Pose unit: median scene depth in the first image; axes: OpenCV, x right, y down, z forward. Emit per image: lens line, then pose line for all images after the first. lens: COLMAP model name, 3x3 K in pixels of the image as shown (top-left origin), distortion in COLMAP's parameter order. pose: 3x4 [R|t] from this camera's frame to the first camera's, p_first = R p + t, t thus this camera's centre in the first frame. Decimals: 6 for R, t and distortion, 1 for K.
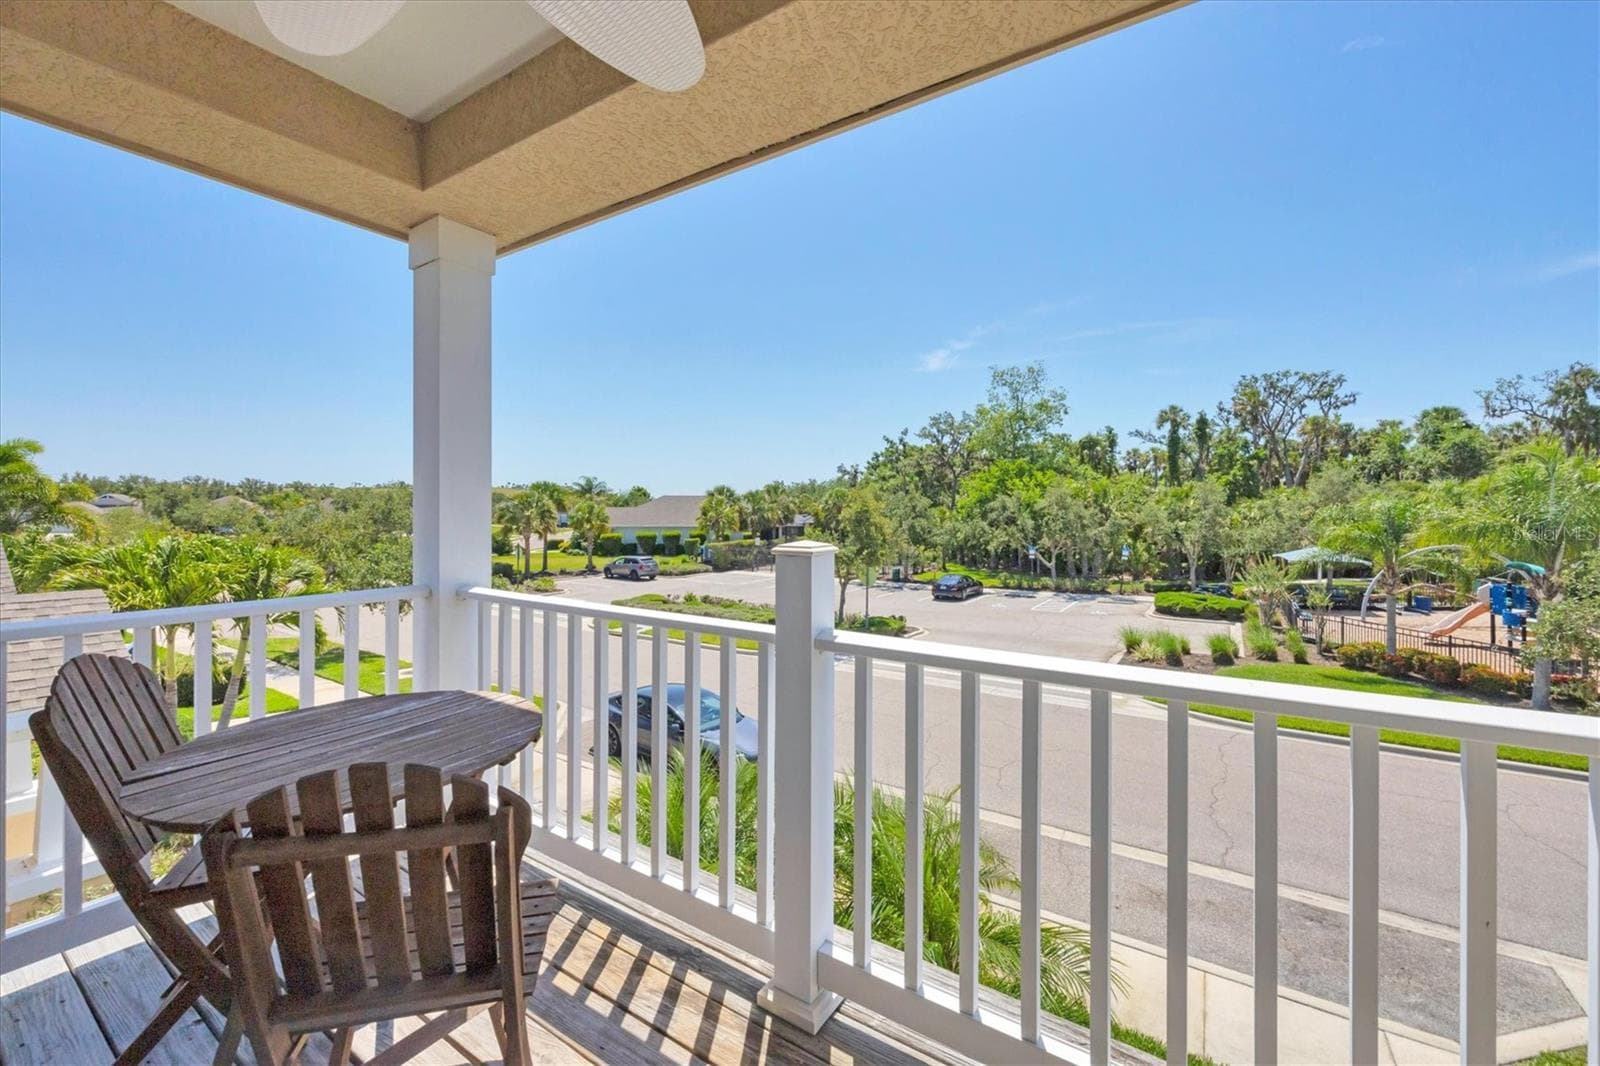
lens RADIAL K [[654.3, 0, 800.3], [0, 654.3, 510.5], [0, 0, 1]] dist [0.001618, 0.000353]
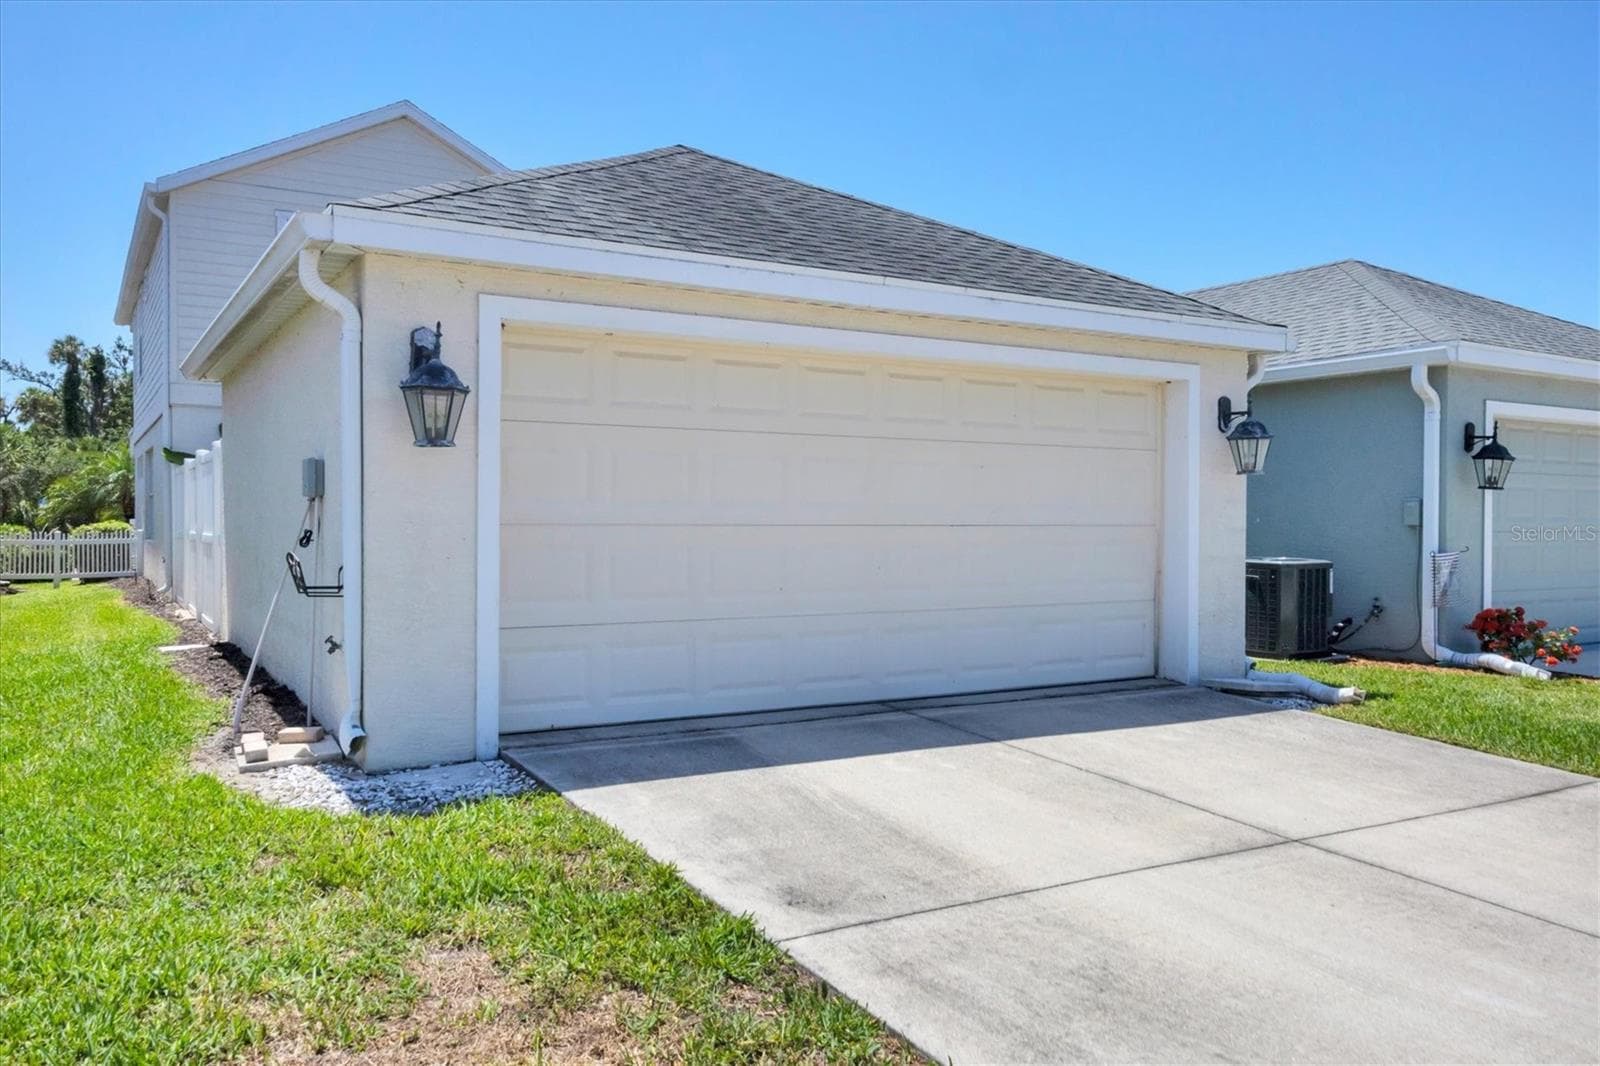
lens RADIAL K [[1213.7, 0, 789.6], [0, 1213.7, 533.2], [0, 0, 1]] dist [0.013396, 0.030288]
pose [[0.447894, -0.014094, 0.893976, -0.383505], [-0.000073, 0.999875, 0.015800, 0.055293], [-0.894087, -0.007142, 0.447837, -0.455801]]
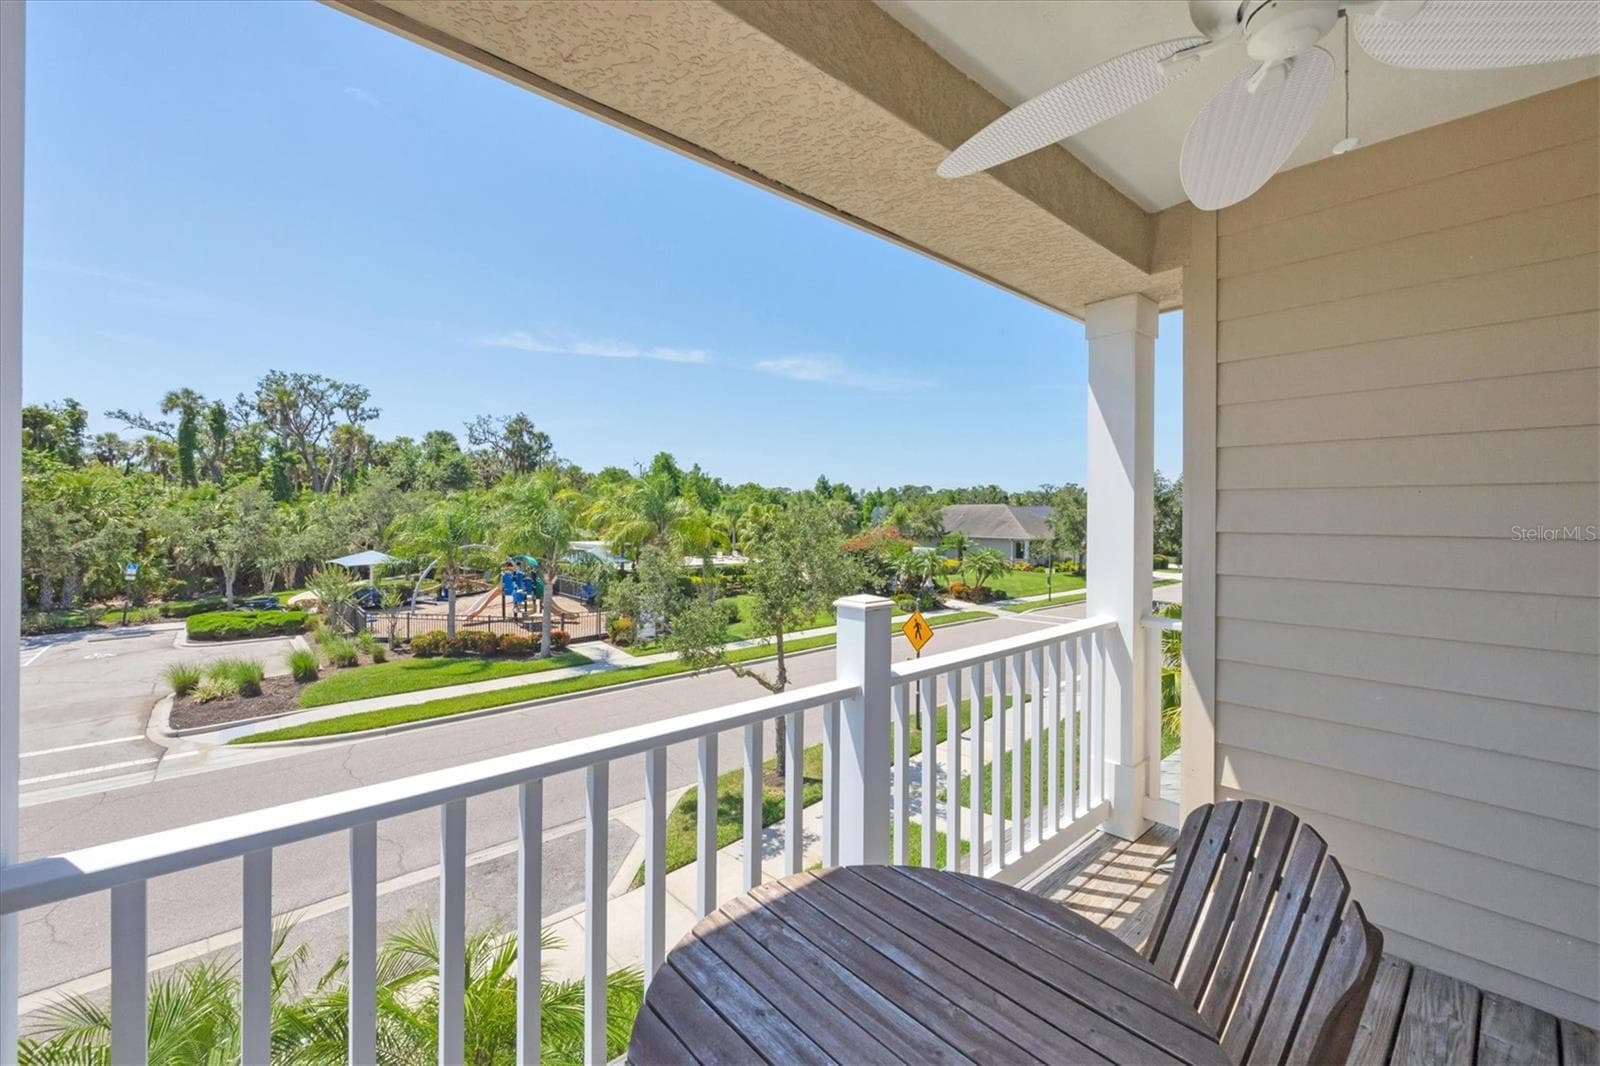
lens RADIAL K [[654.3, 0, 809.4], [0, 654.3, 520.1], [0, 0, 1]] dist [0.001618, 0.000353]
pose [[0.253606, -0.004496, 0.967297, -0.036816], [-0.004868, 0.999971, 0.005924, -0.002870], [-0.967295, -0.006212, 0.253577, 0.027579]]
